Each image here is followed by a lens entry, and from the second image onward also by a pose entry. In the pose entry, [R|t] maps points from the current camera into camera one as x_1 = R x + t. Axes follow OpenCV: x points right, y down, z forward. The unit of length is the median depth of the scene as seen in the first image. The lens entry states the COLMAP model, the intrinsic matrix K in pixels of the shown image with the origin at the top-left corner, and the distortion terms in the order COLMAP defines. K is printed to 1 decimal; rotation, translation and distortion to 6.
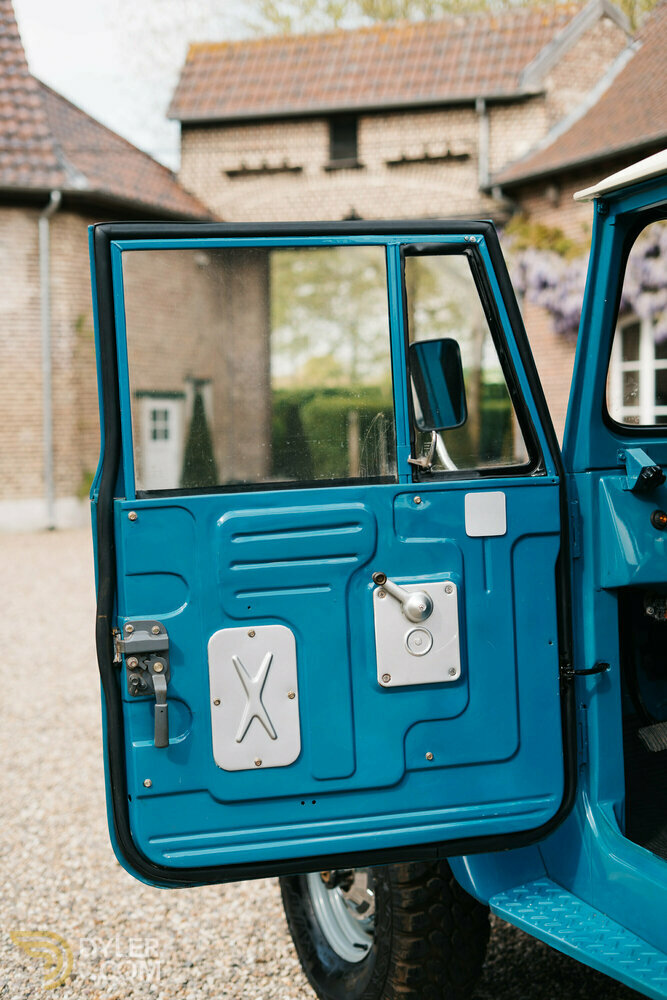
lens RADIAL K [[1488.7, 0, 333.5], [0, 1488.7, 500.0], [0, 0, 1]] dist [-0.004515, -0.142089]
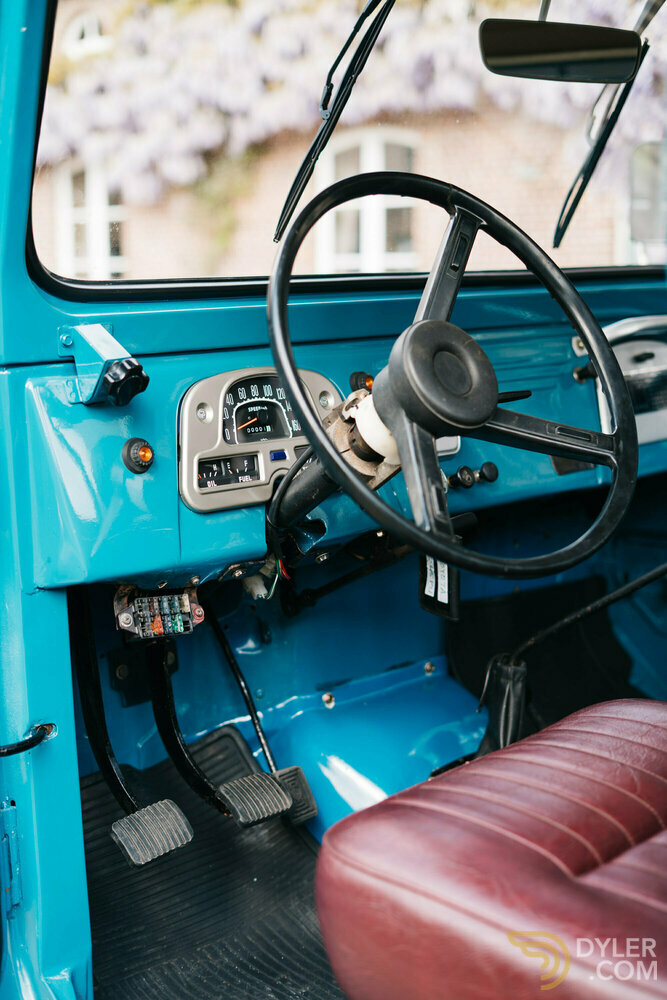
lens RADIAL K [[1488.7, 0, 333.5], [0, 1488.7, 500.0], [0, 0, 1]] dist [-0.004515, -0.142089]
pose [[0.934819, -0.046539, 0.352062, 0.092755], [0.012040, 0.994960, 0.099552, -0.024148], [-0.354921, -0.088824, 0.930667, 0.464421]]
